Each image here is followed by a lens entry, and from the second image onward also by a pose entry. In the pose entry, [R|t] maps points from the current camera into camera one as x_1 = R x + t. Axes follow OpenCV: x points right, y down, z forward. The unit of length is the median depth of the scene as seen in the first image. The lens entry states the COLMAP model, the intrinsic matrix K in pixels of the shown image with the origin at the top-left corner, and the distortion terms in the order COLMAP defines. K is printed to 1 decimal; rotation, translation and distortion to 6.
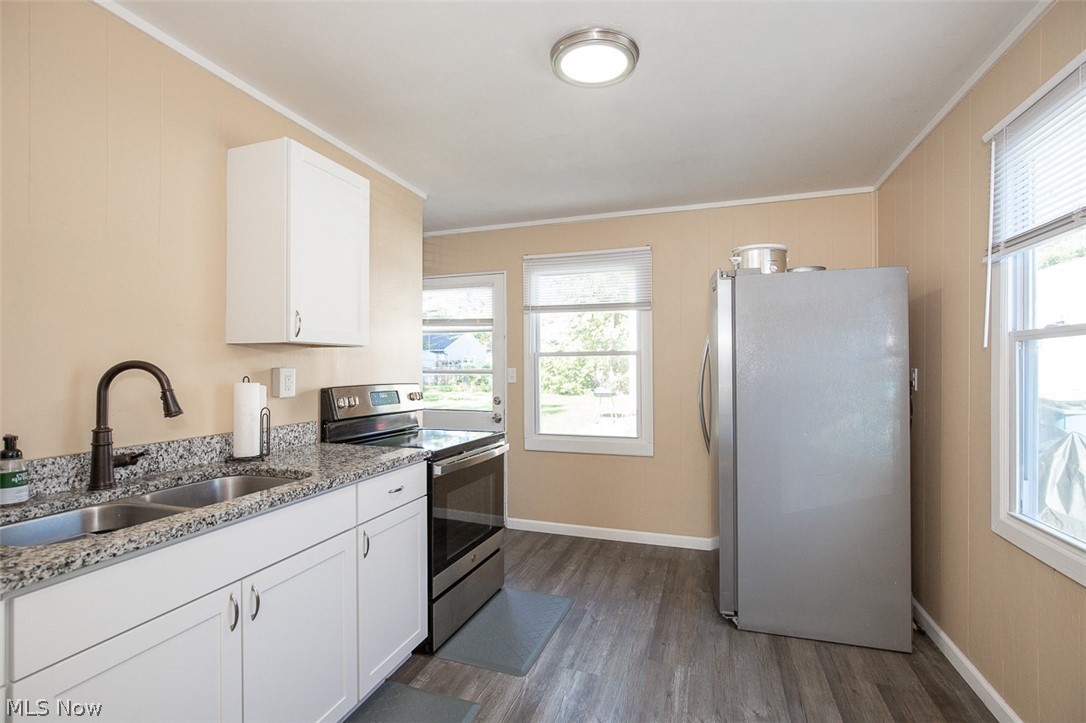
lens RADIAL K [[505.8, 0, 539.0], [0, 505.8, 367.5], [0, 0, 1]] dist [-0.015944, 0.007137]
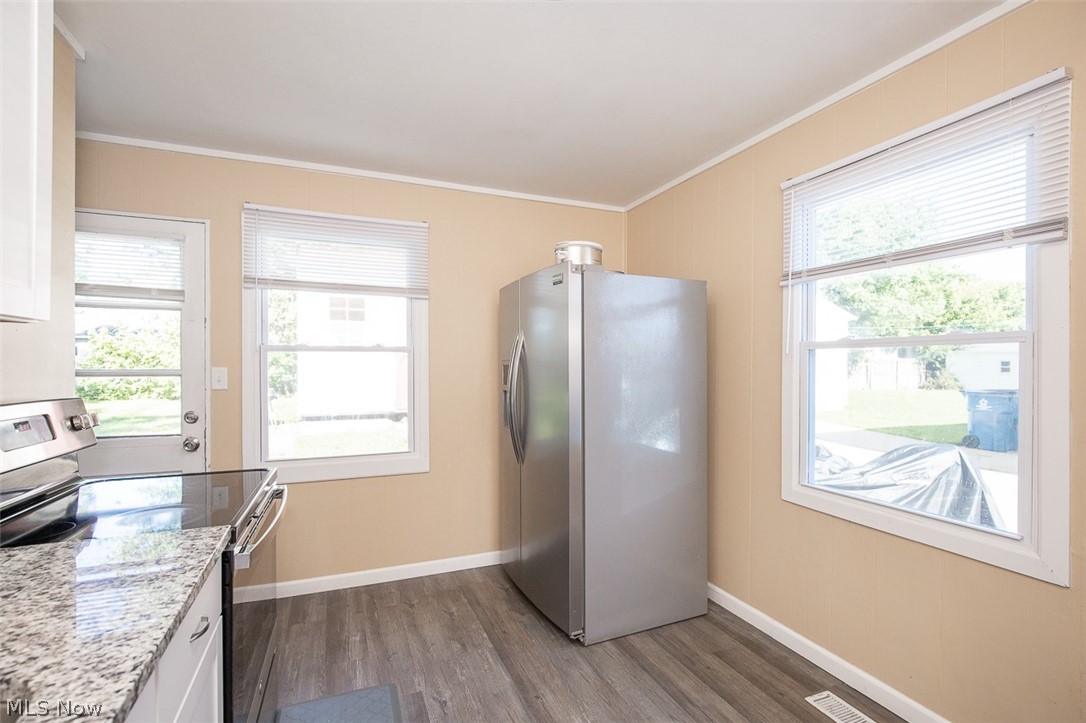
lens RADIAL K [[505.8, 0, 548.3], [0, 505.8, 366.7], [0, 0, 1]] dist [-0.015944, 0.007137]
pose [[0.740382, 0.001826, 0.672184, -0.222824], [-0.004825, 0.999985, 0.002598, -0.004420], [-0.672170, -0.005167, 0.740379, 0.267596]]
